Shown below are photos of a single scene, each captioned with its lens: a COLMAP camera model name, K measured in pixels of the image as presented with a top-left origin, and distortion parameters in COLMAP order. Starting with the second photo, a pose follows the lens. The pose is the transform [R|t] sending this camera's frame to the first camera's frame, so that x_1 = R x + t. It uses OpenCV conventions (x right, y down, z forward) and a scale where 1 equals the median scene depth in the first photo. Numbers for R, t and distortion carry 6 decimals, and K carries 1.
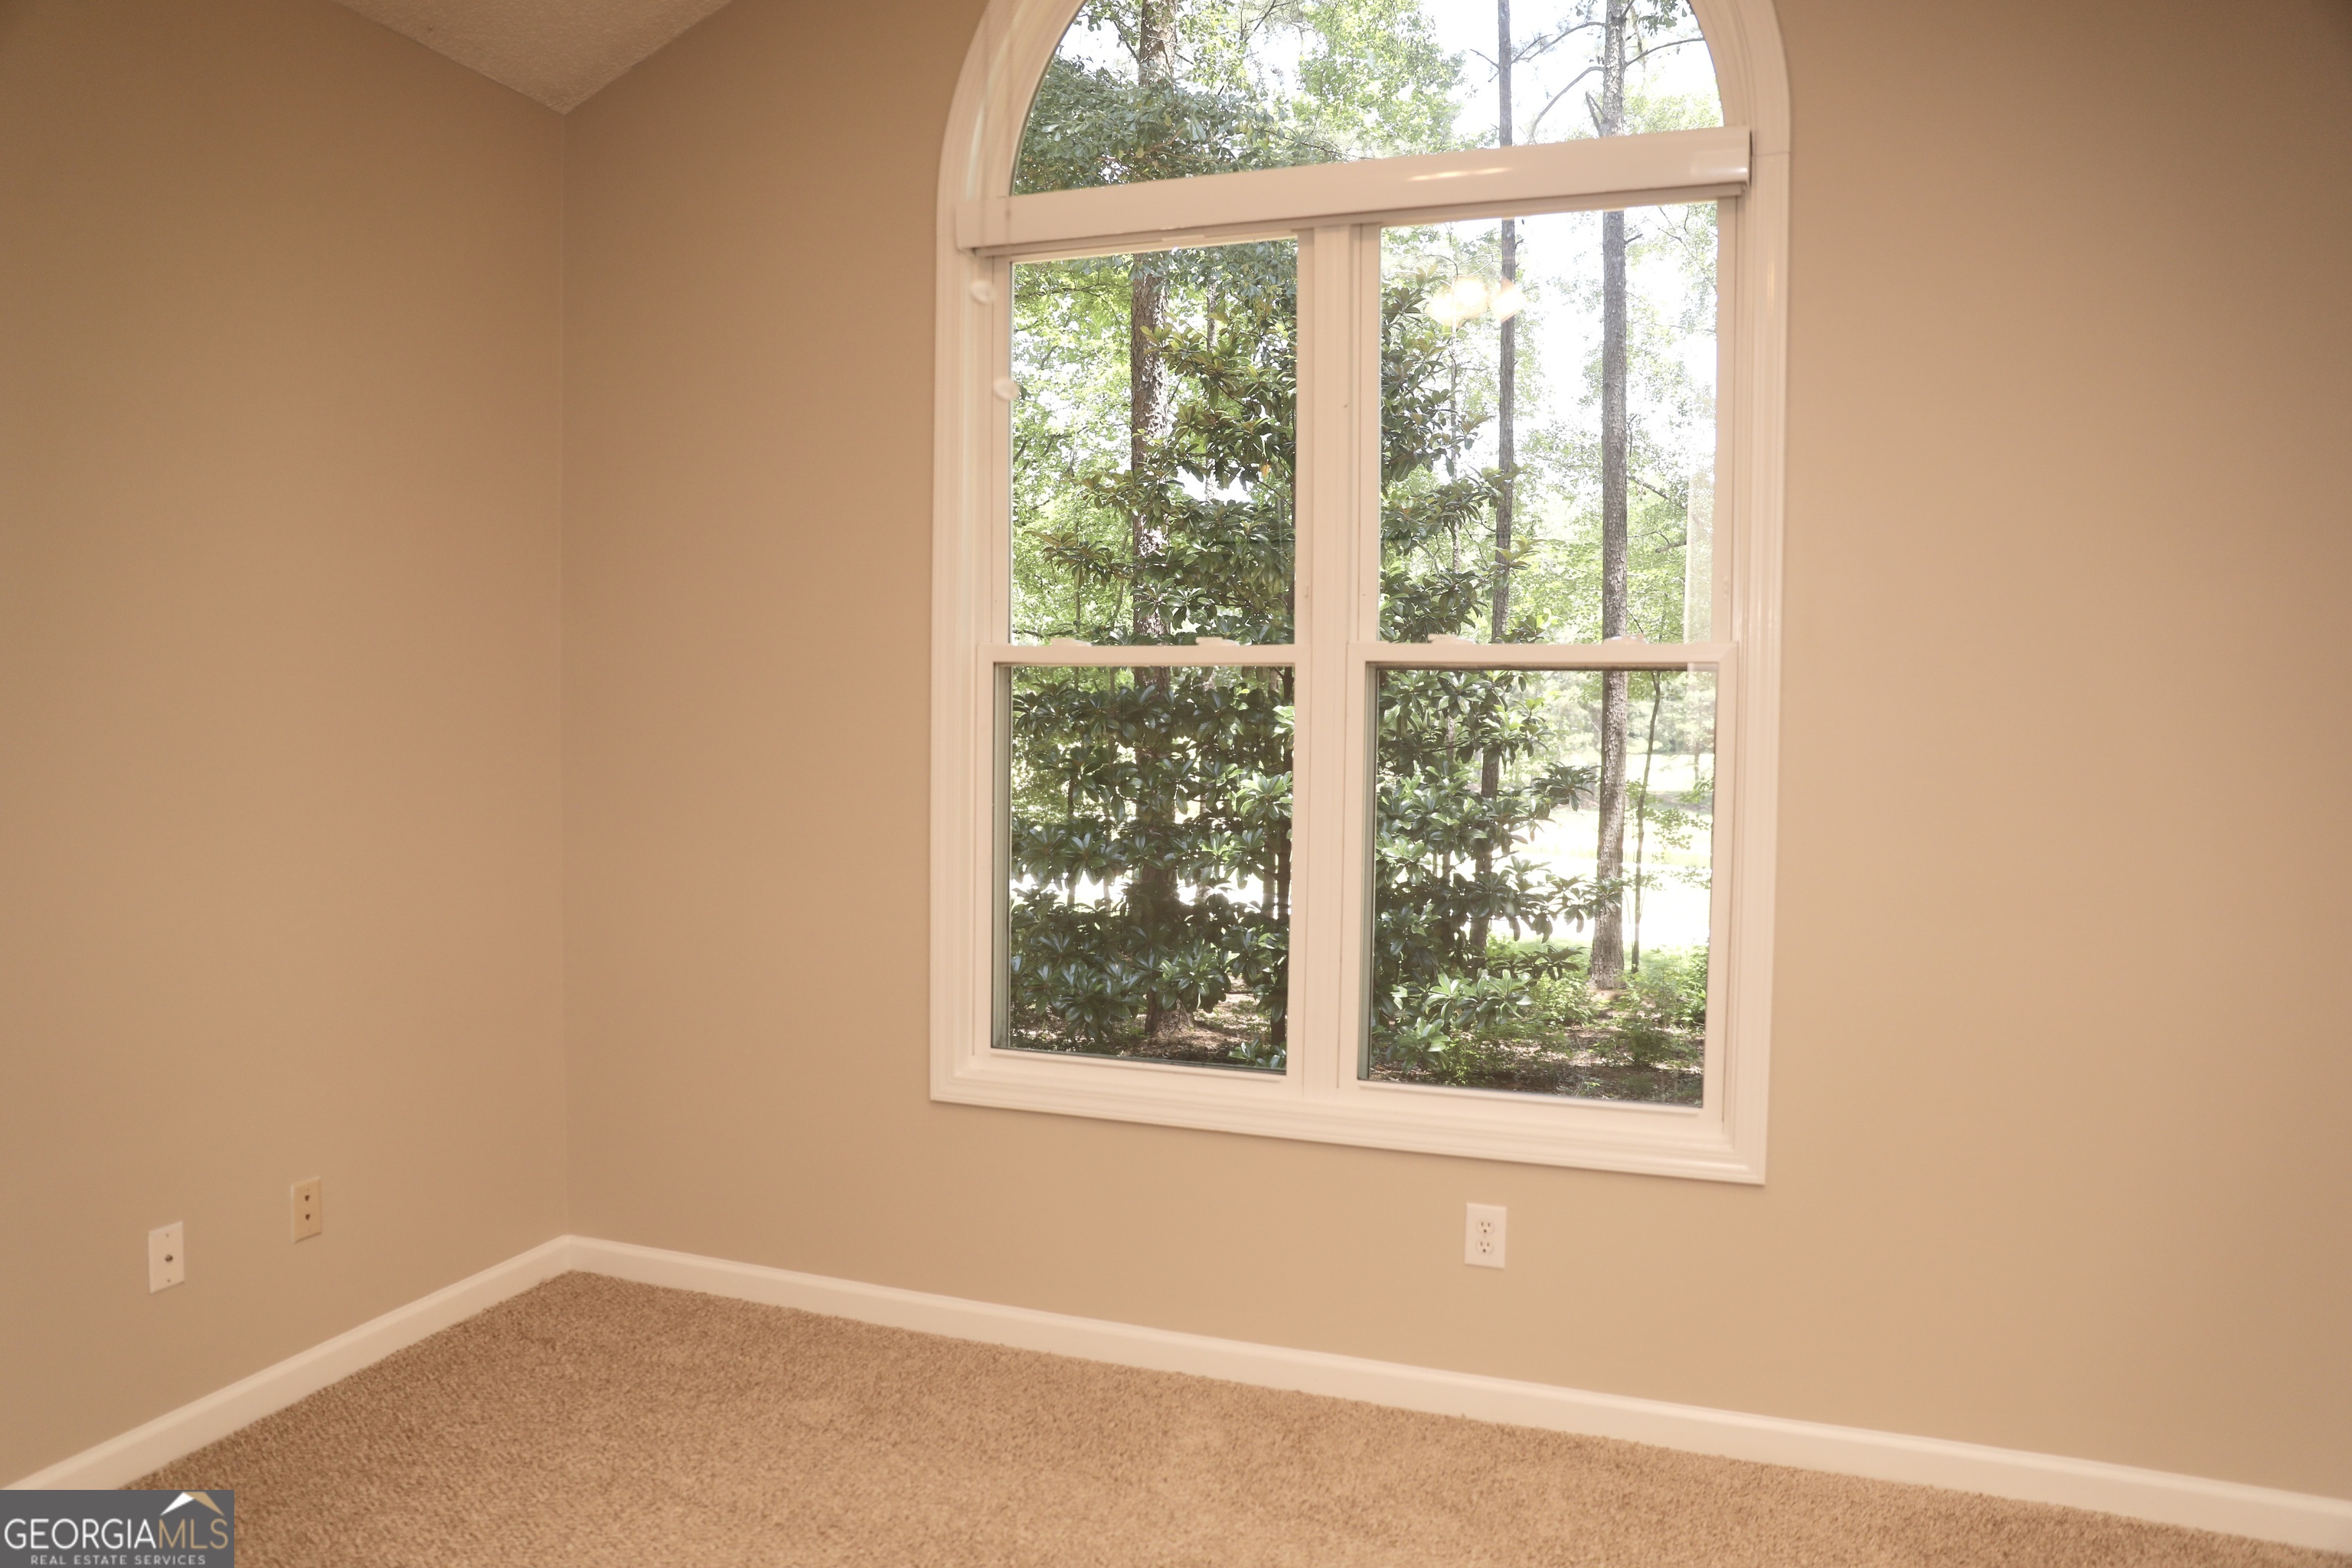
lens RADIAL K [[1613.7, 0, 1176.0], [0, 1613.7, 784.0], [0, 0, 1]] dist [-0.094835, 0.066723]
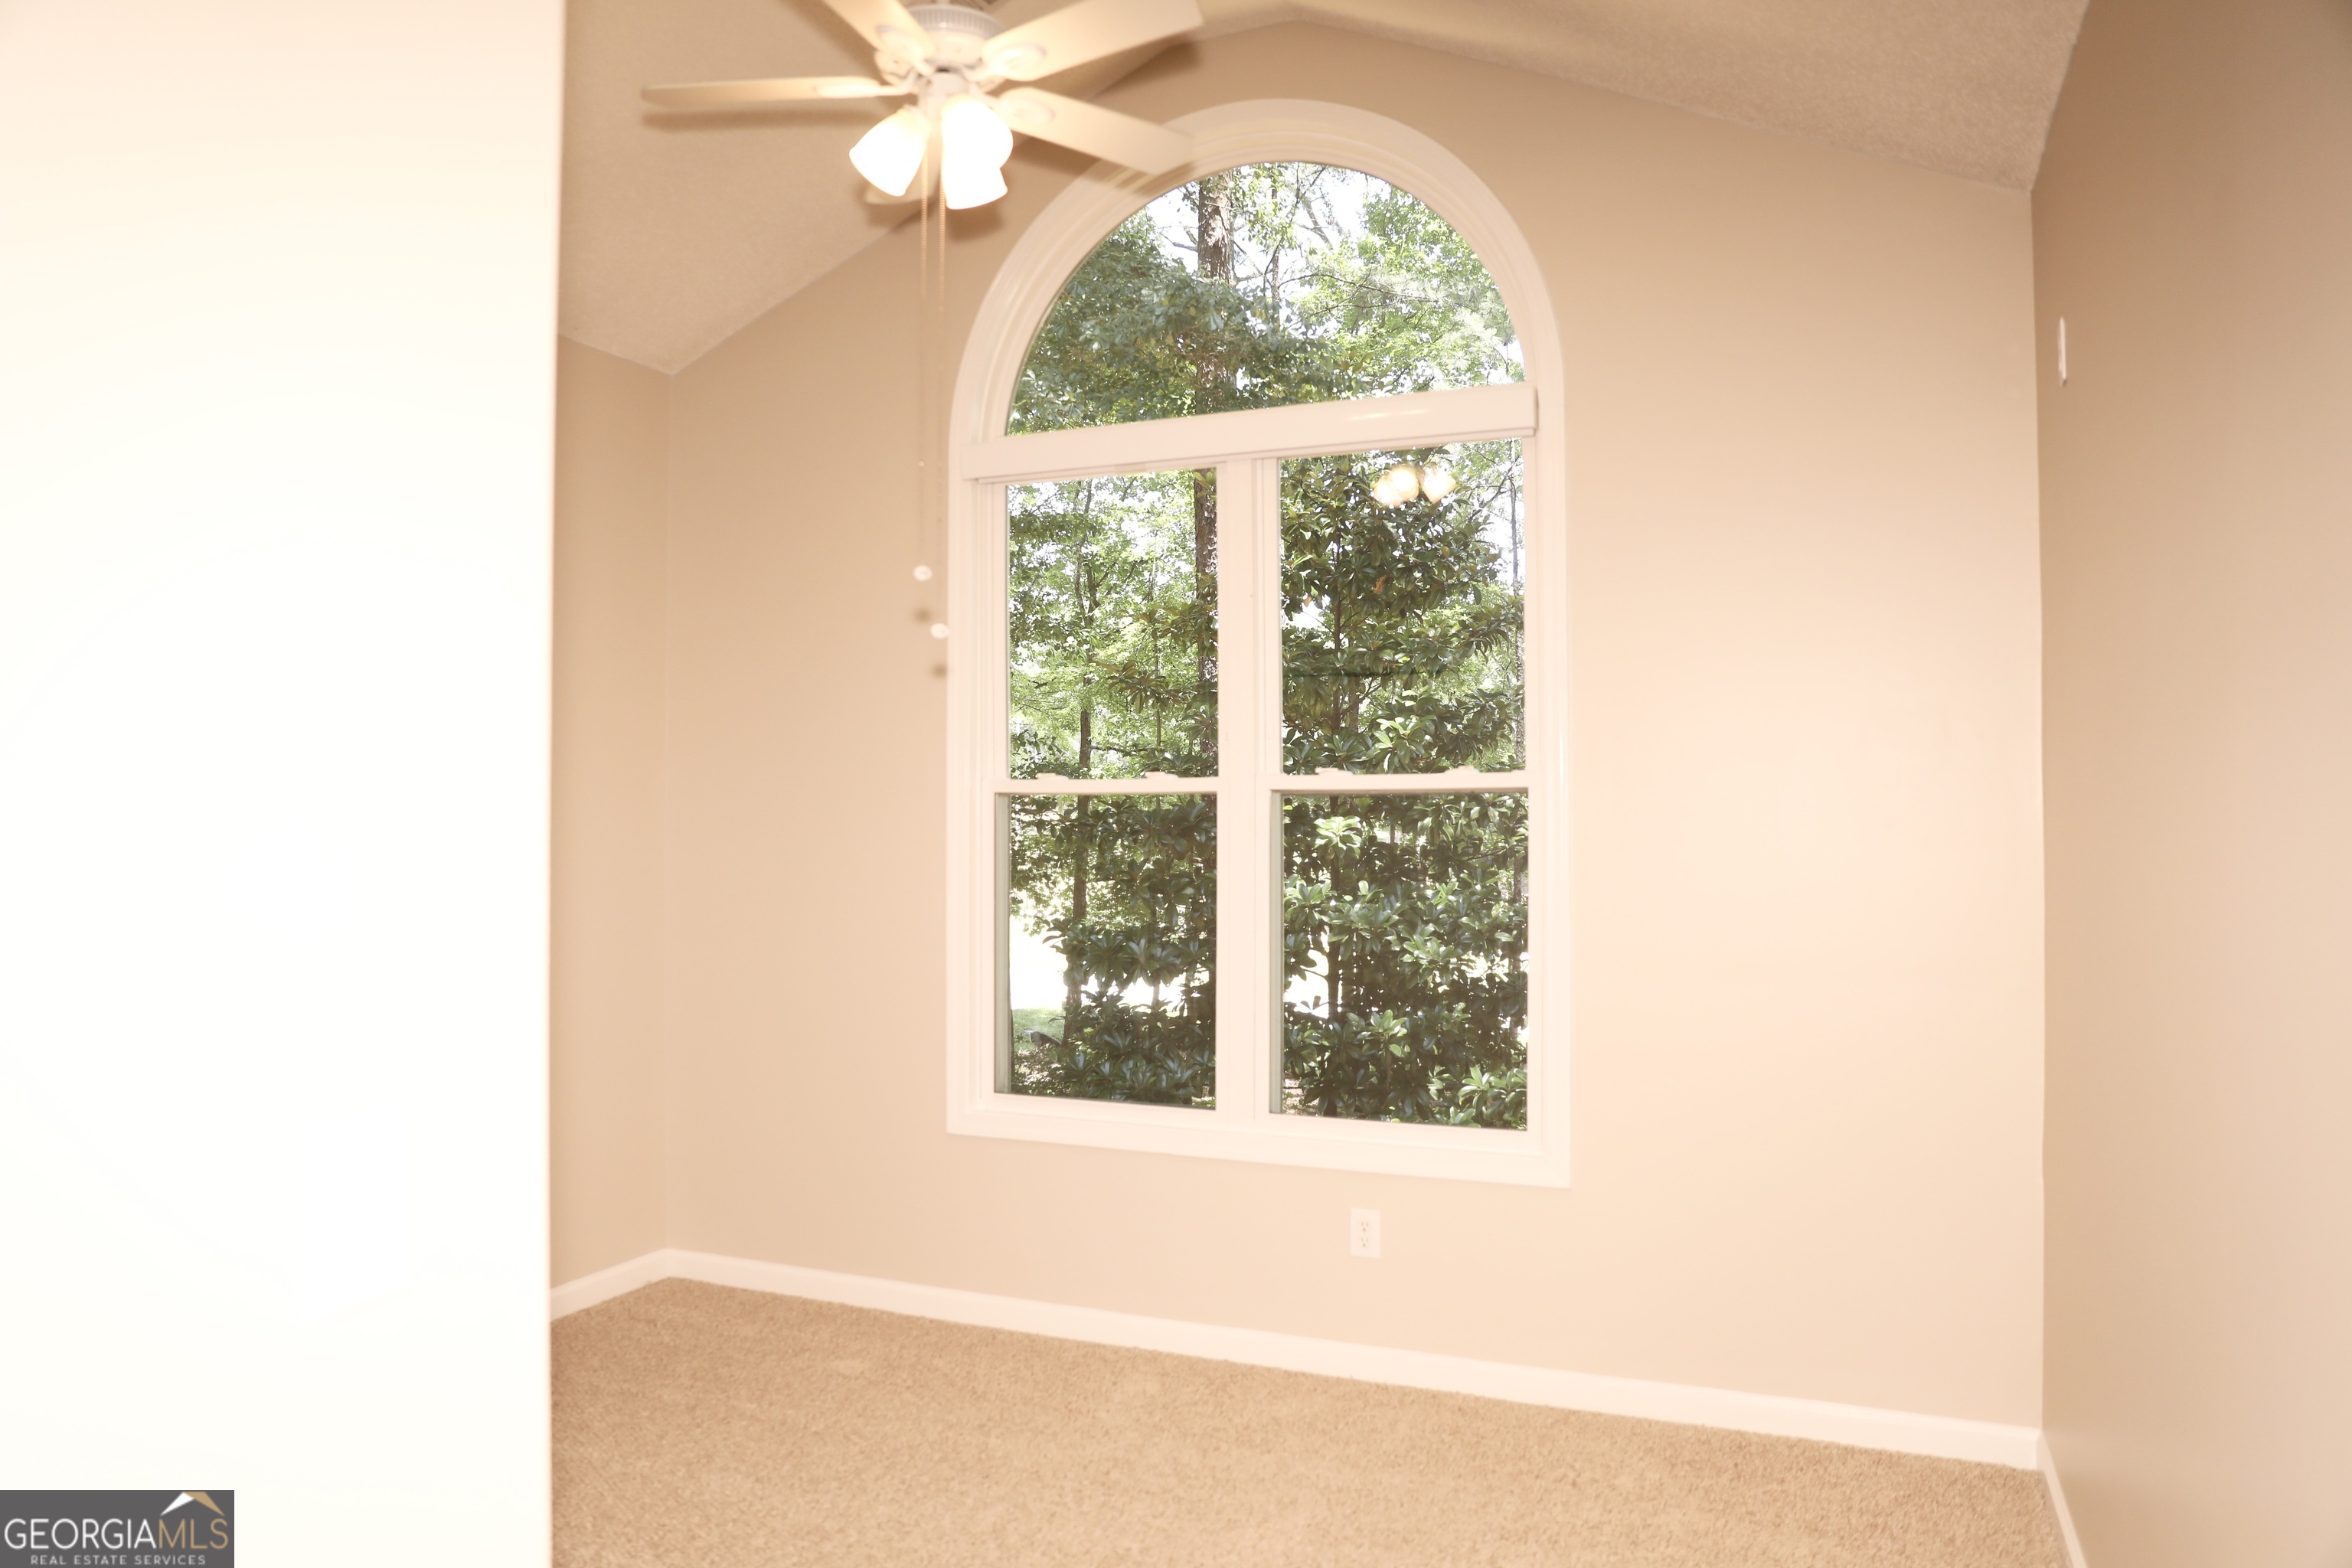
lens RADIAL K [[1613.7, 0, 1176.0], [0, 1613.7, 784.0], [0, 0, 1]] dist [-0.094835, 0.066723]
pose [[0.997993, -0.013638, -0.061845, 0.113563], [0.009306, 0.997518, -0.069798, 0.009104], [0.062644, 0.069082, 0.995642, -0.285361]]
